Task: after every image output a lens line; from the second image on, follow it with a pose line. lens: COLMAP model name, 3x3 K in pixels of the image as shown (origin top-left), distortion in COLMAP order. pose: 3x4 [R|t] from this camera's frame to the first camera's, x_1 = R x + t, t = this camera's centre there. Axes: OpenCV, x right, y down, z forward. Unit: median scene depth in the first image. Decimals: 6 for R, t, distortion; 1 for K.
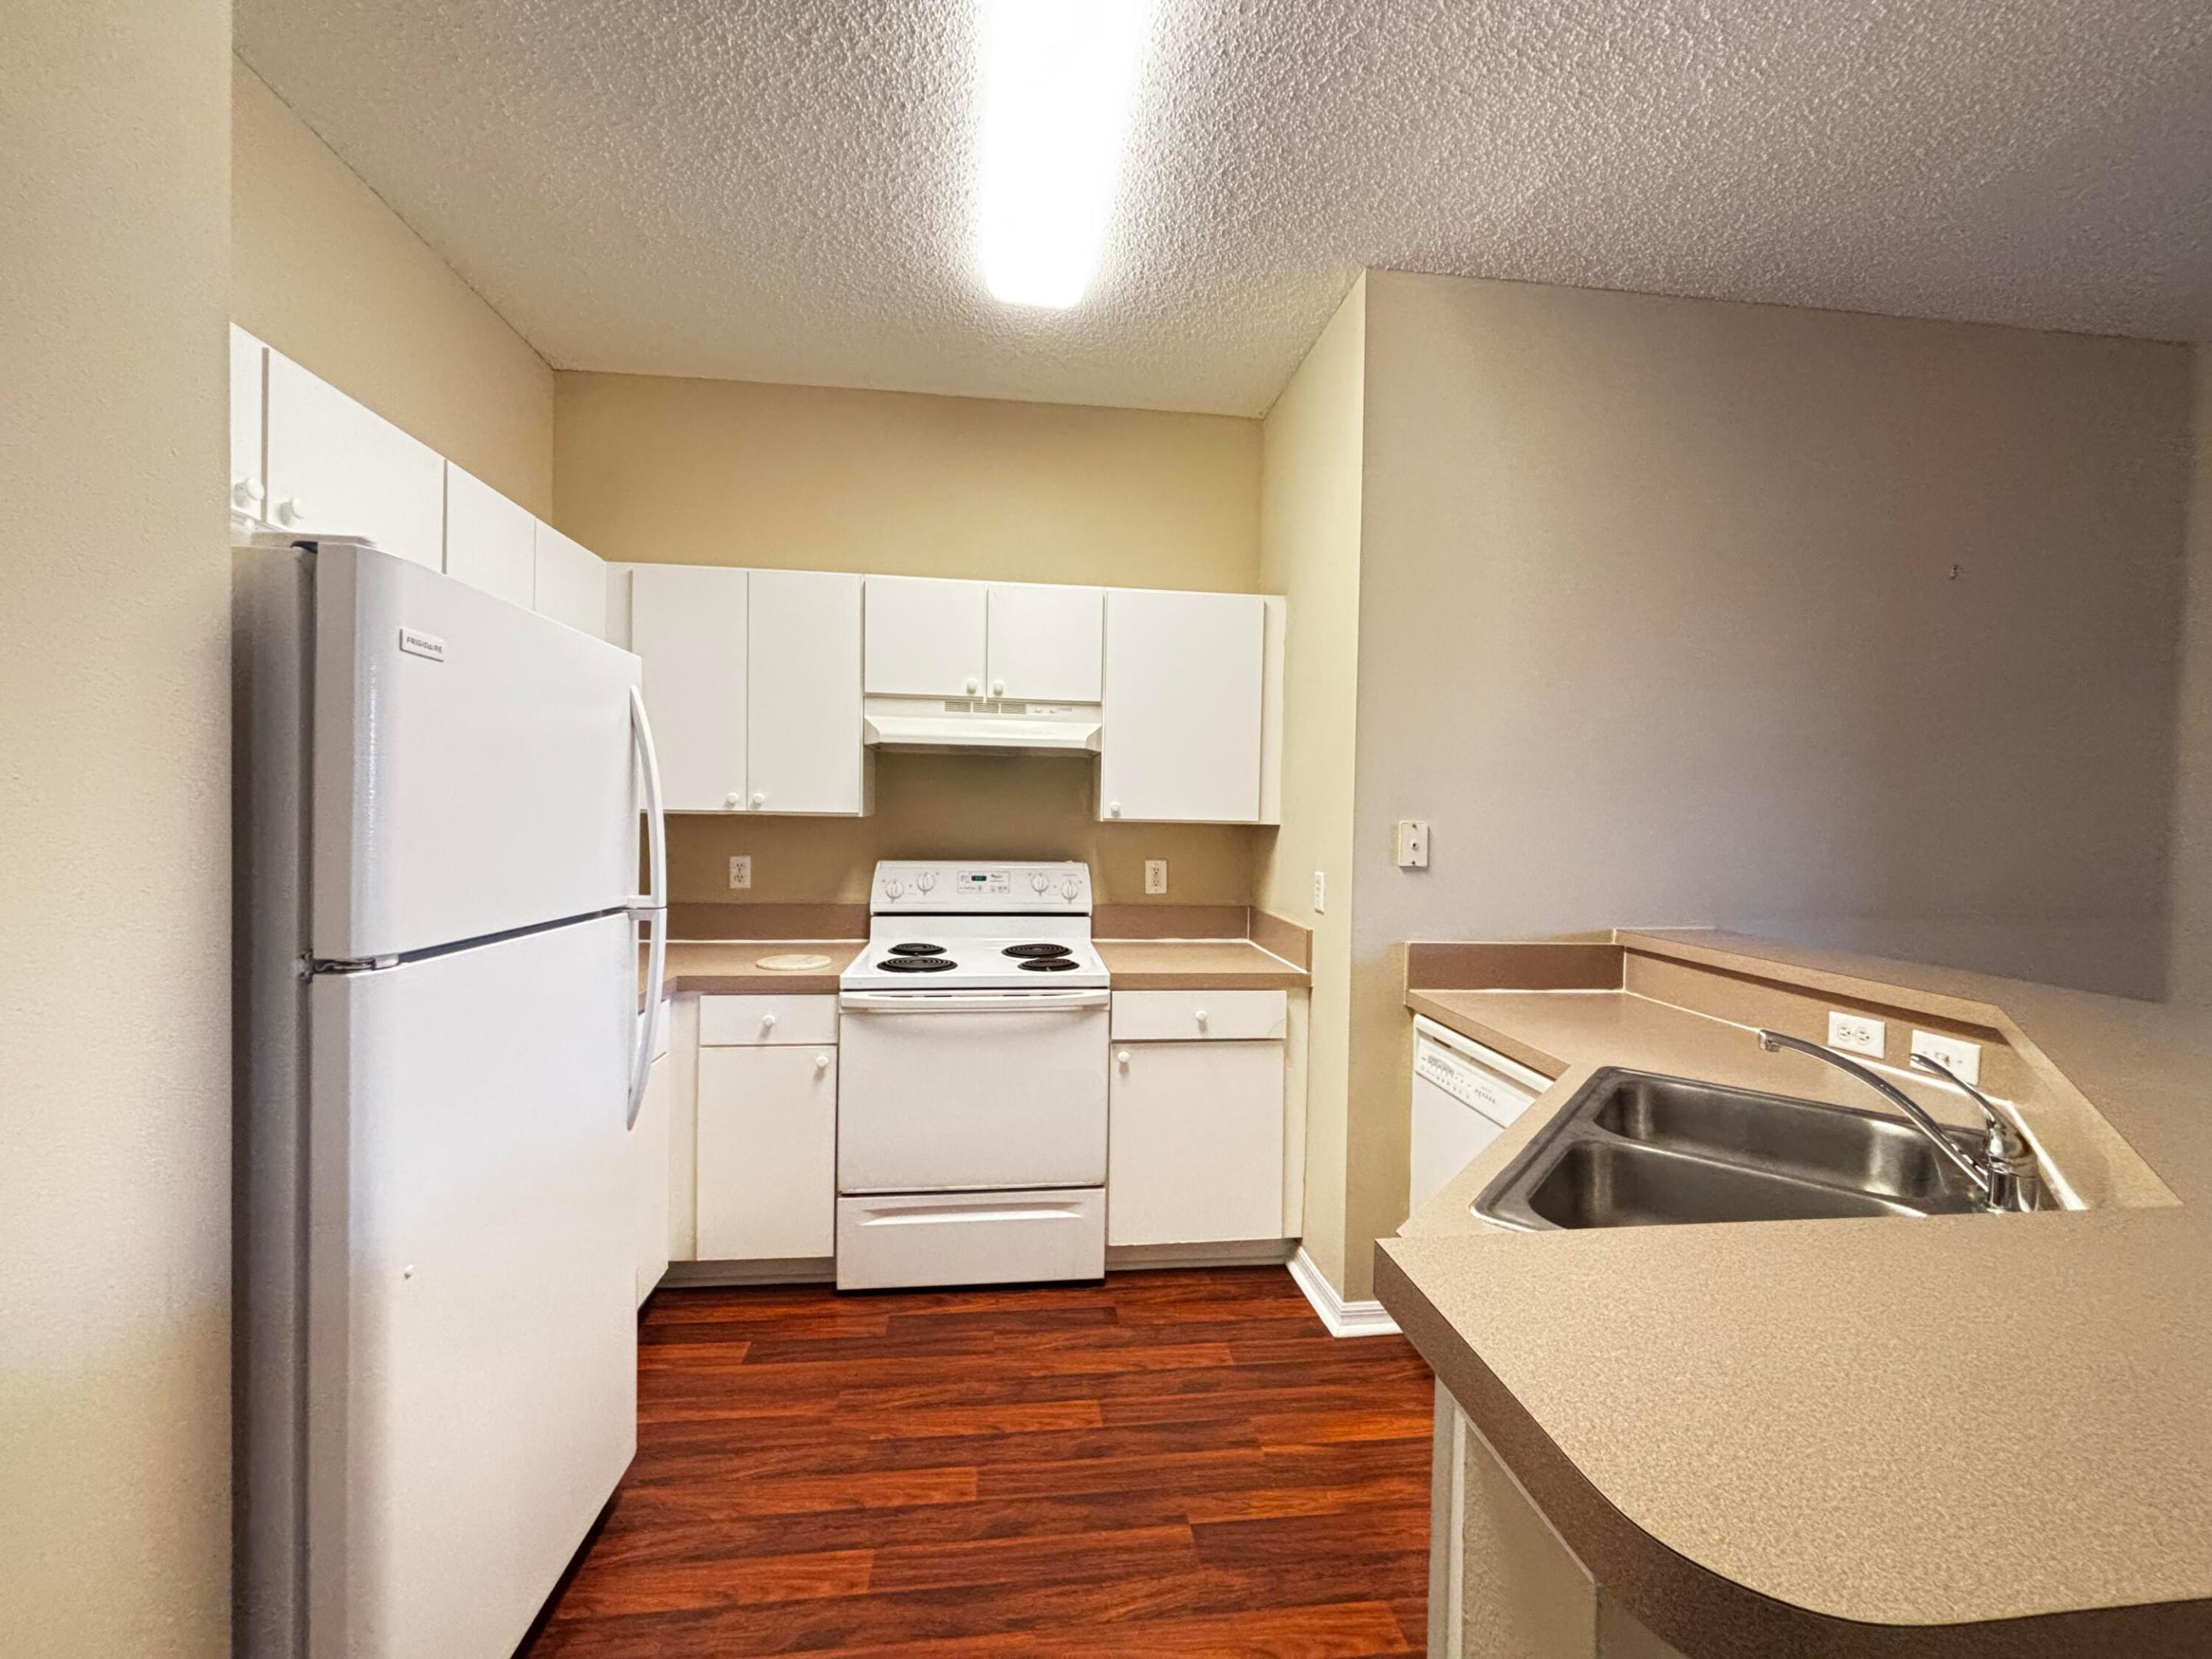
lens RADIAL K [[888.0, 0, 1107.6], [0, 888.0, 825.2], [0, 0, 1]] dist [0.006116, -0.001031]
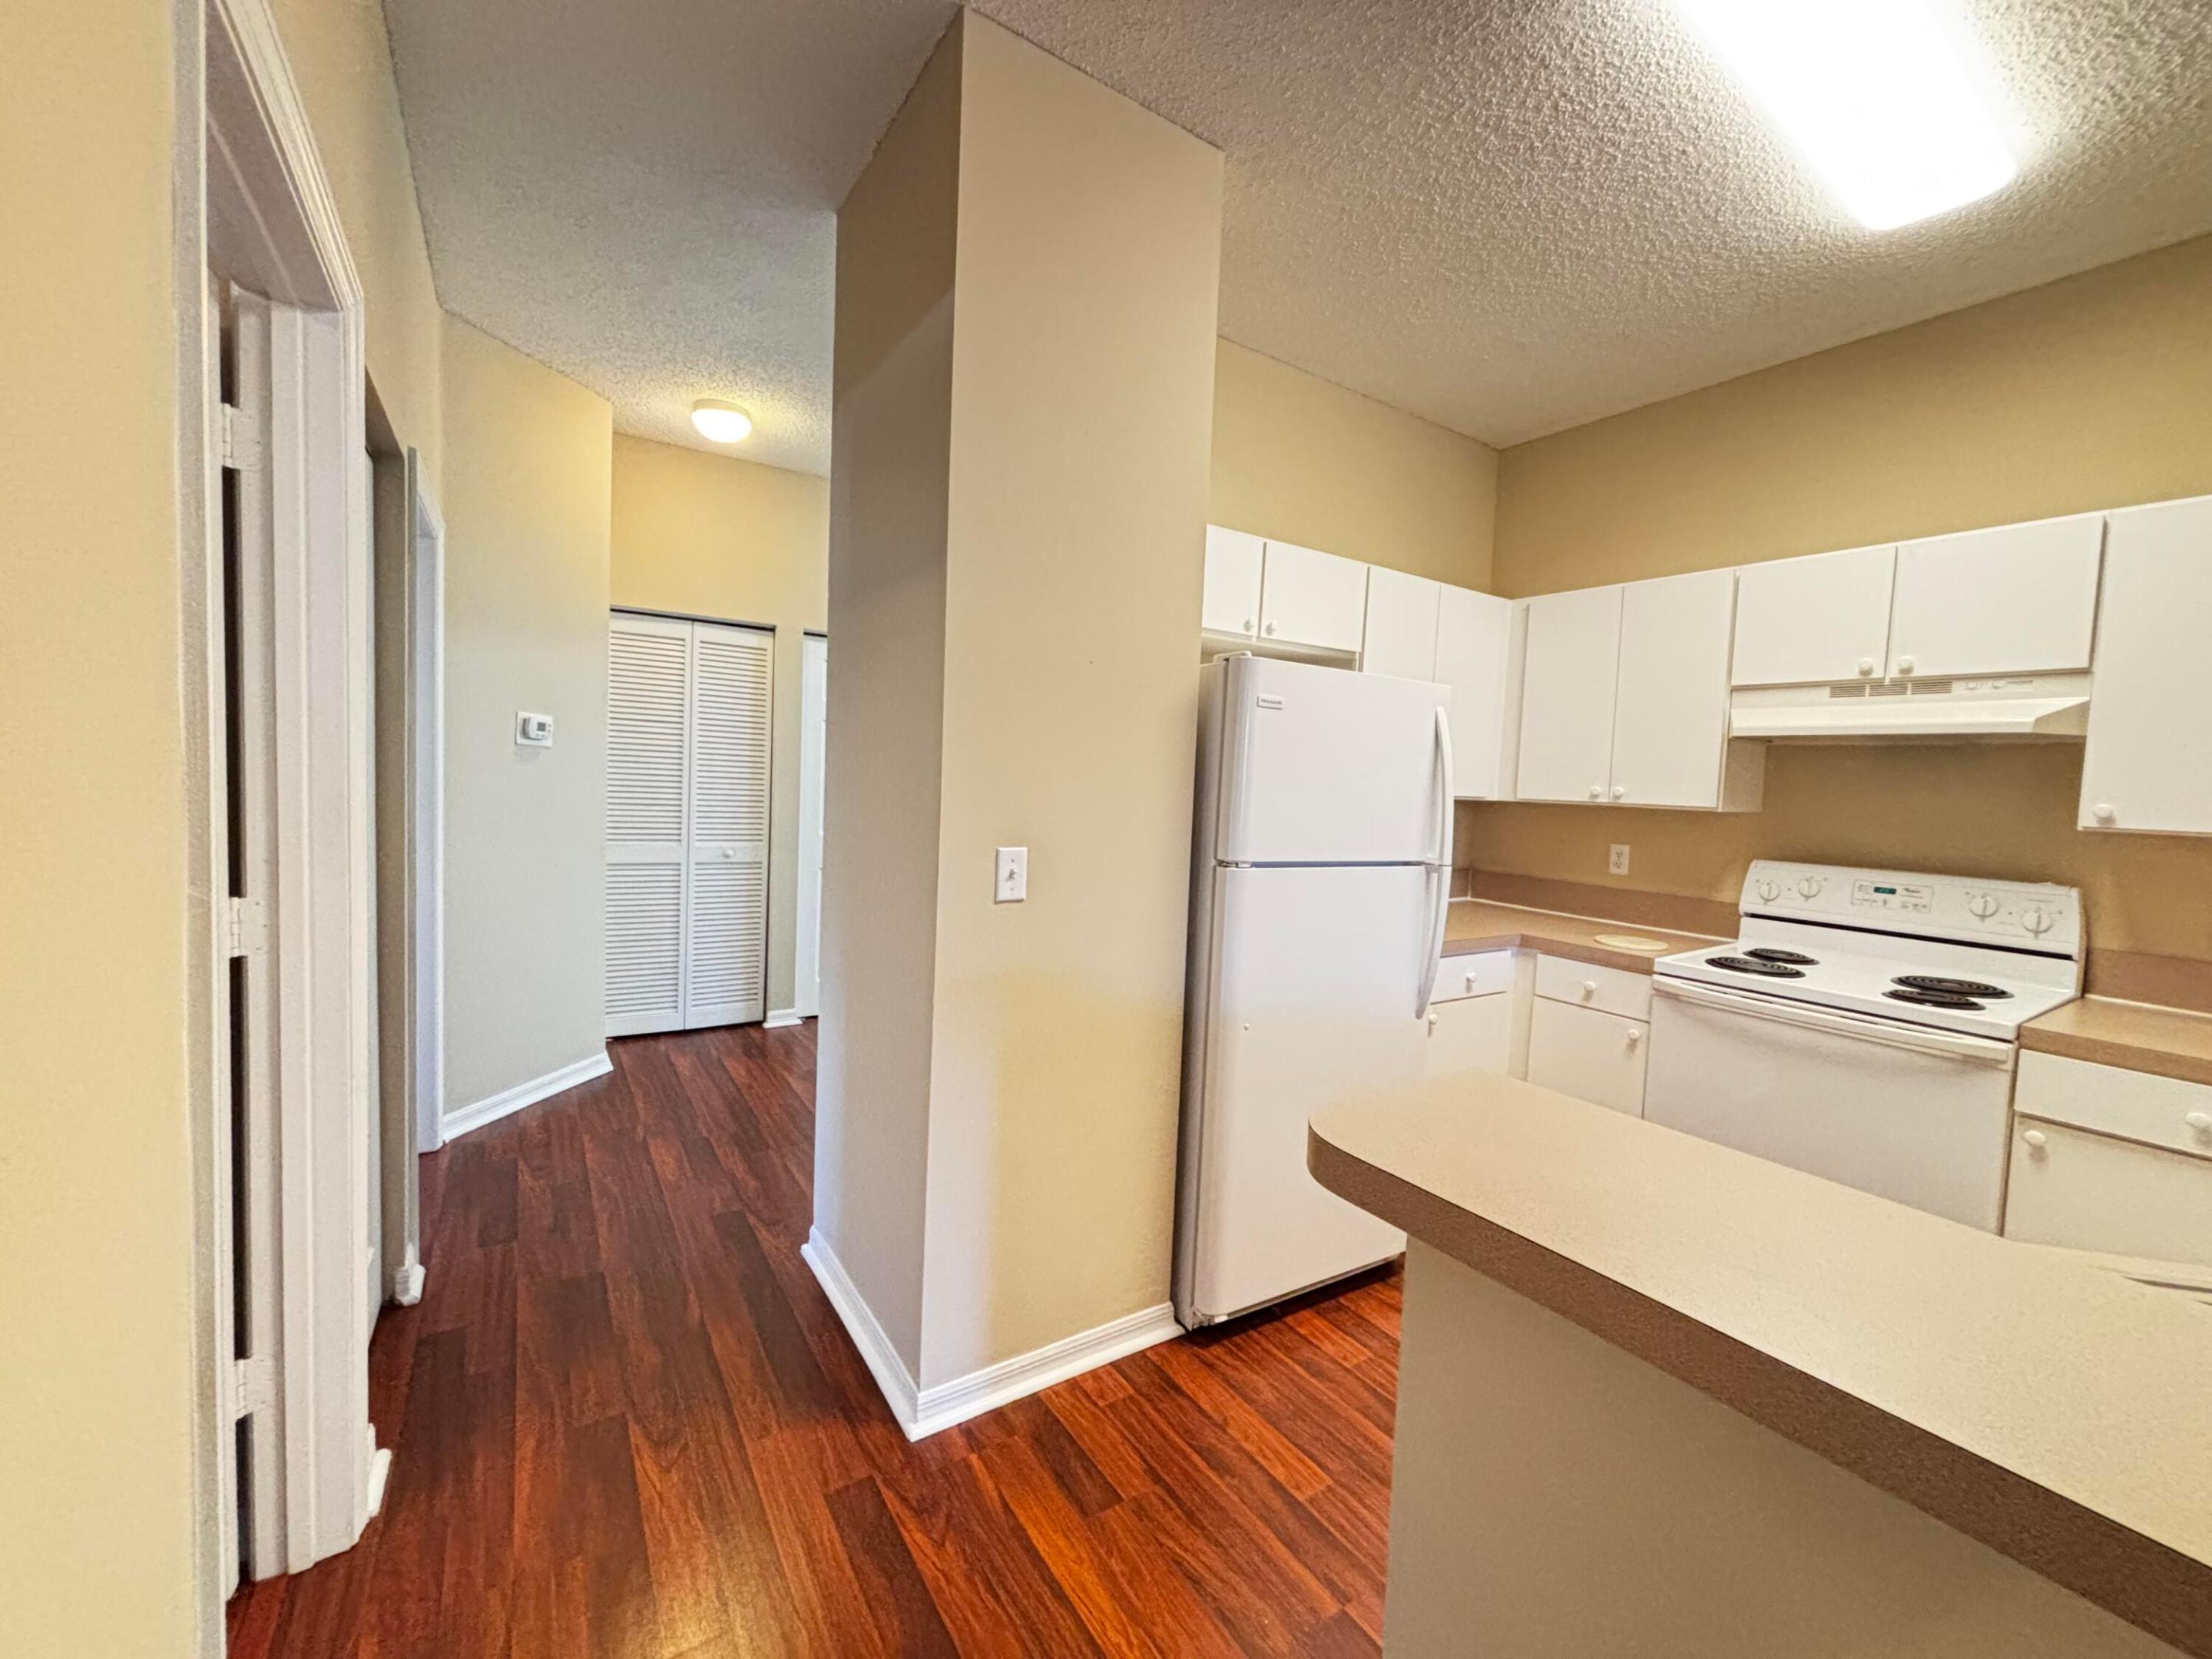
lens RADIAL K [[888.0, 0, 1107.1], [0, 888.0, 819.8], [0, 0, 1]] dist [0.006116, -0.001031]
pose [[0.447679, 0.044485, -0.893087, 0.348818], [-0.047946, 0.998519, 0.025703, 0.007488], [0.892908, 0.031313, 0.449149, -0.066850]]
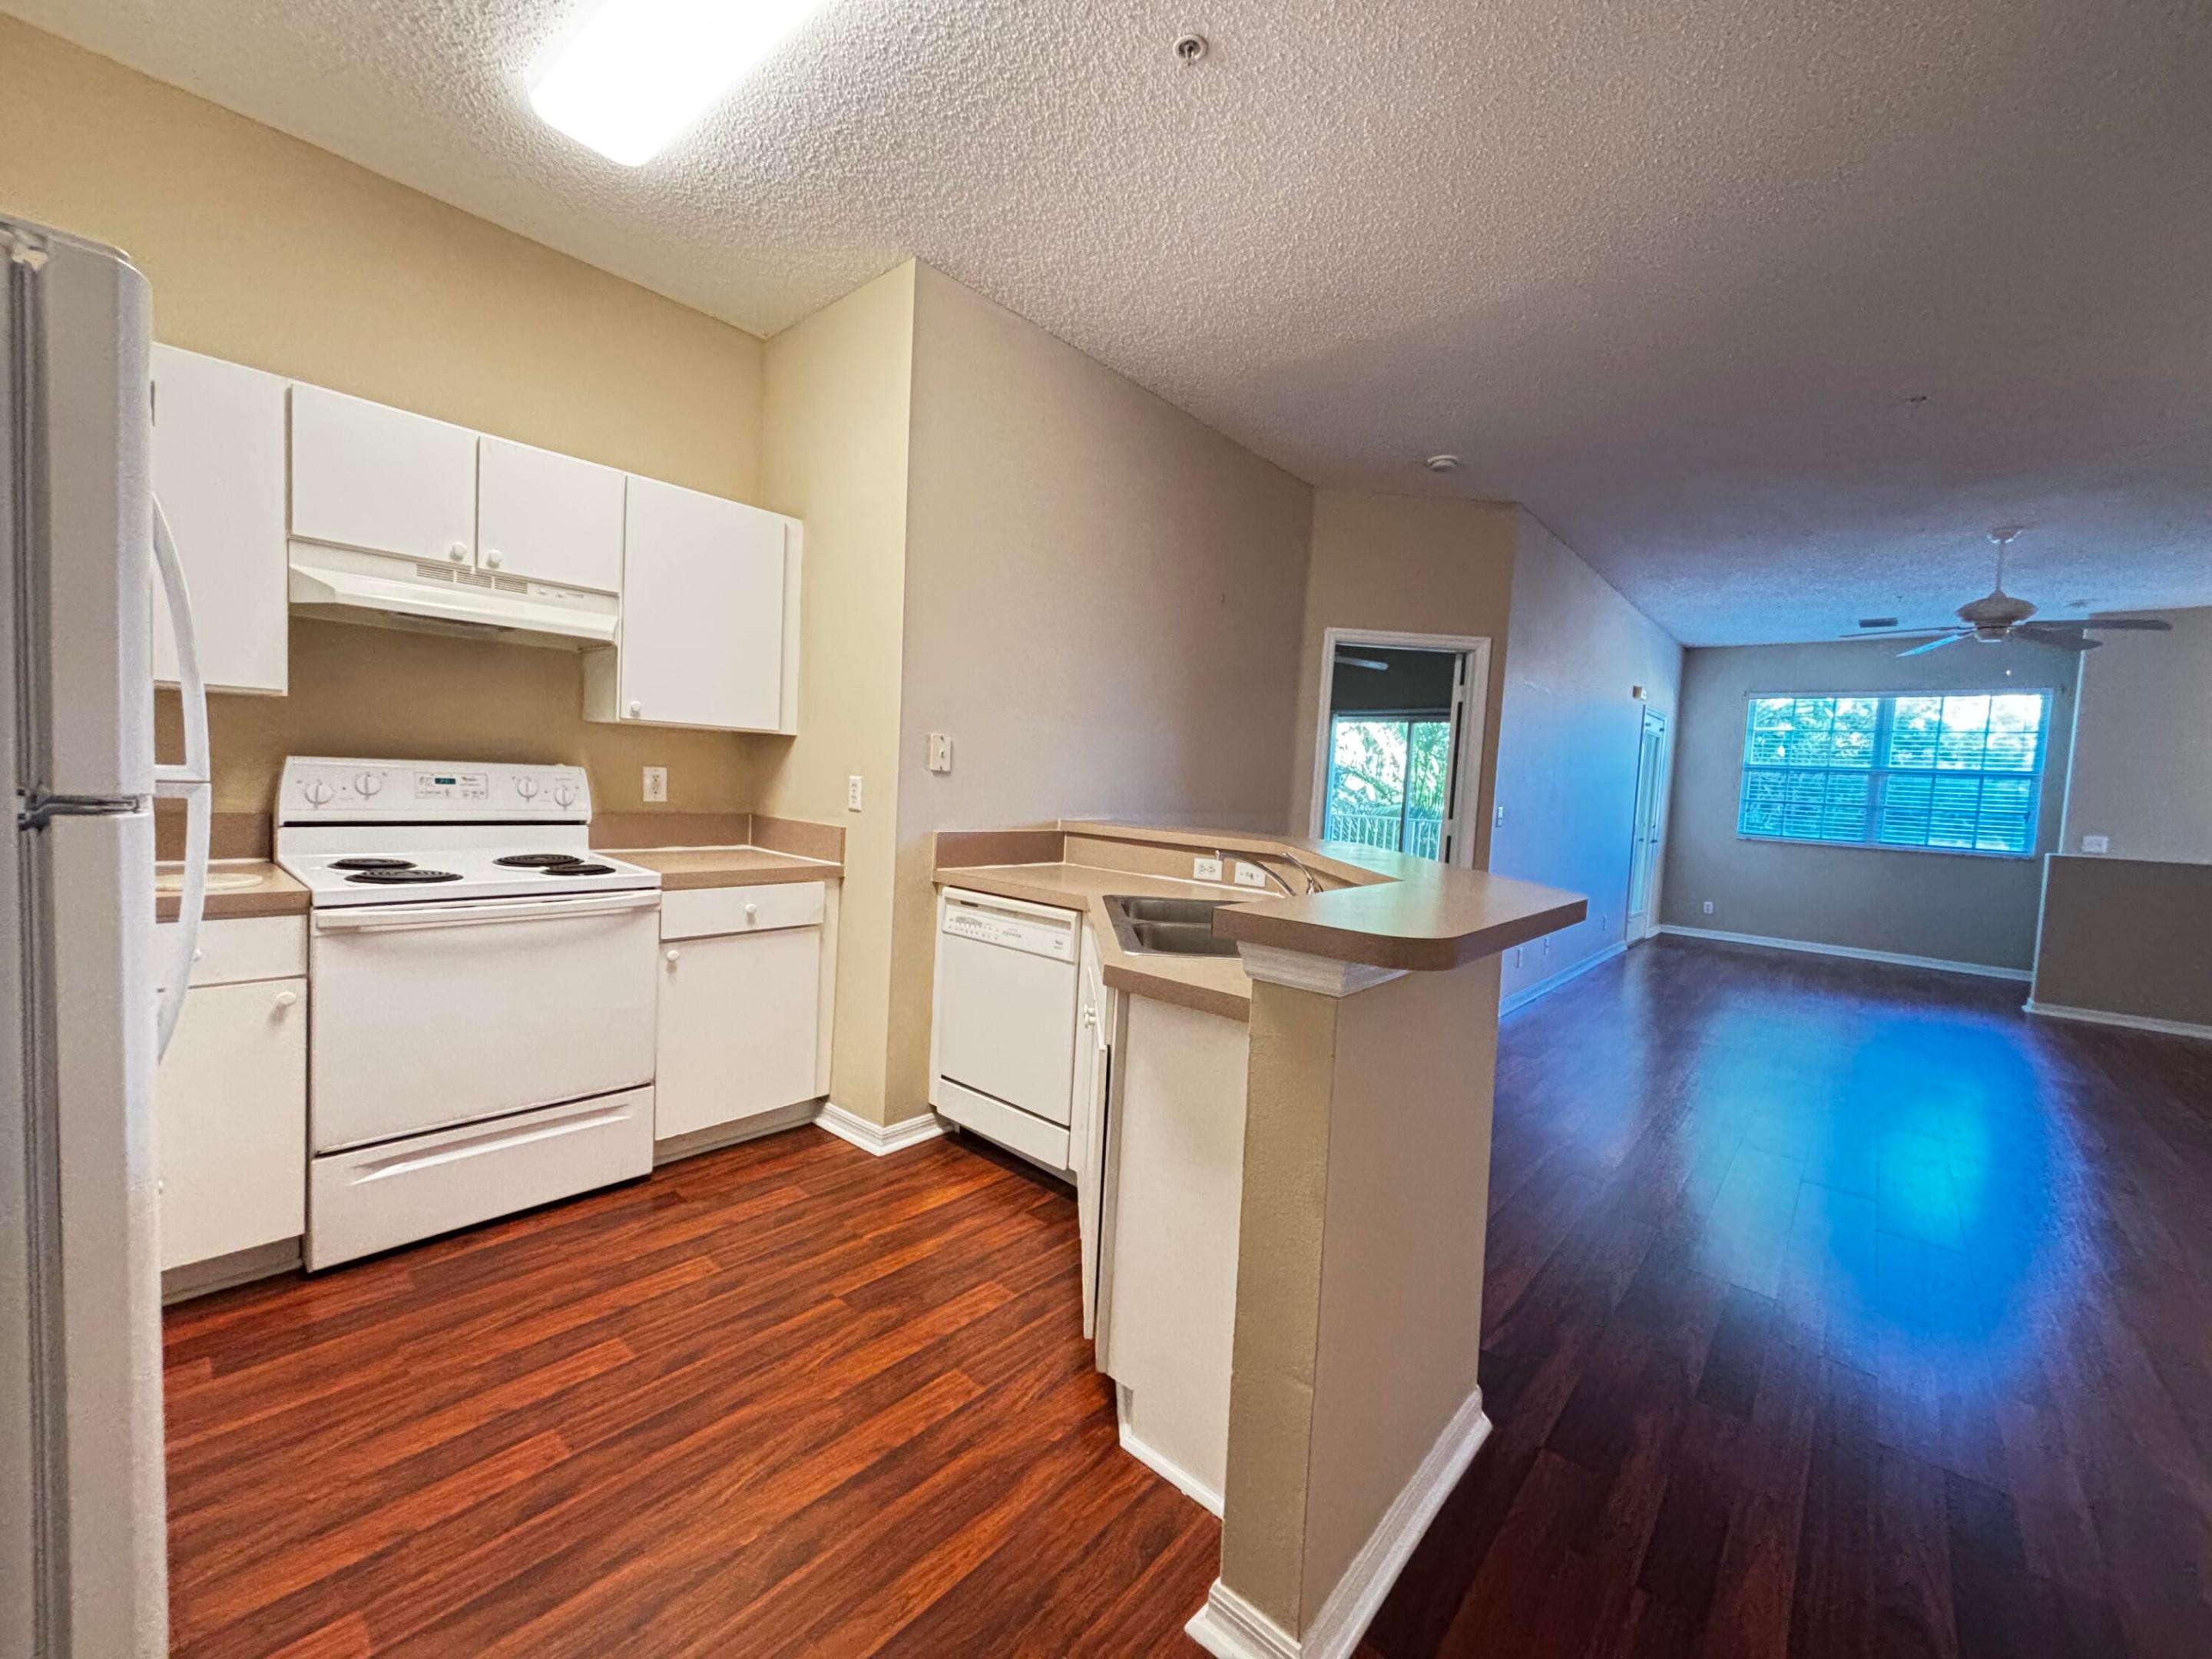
lens RADIAL K [[888.0, 0, 1100.3], [0, 888.0, 820.6], [0, 0, 1]] dist [0.006116, -0.001031]
pose [[0.742887, -0.012759, 0.669296, -0.310985], [-0.028994, 0.998267, 0.051212, 0.044929], [-0.668789, -0.057450, 0.741229, -0.070659]]
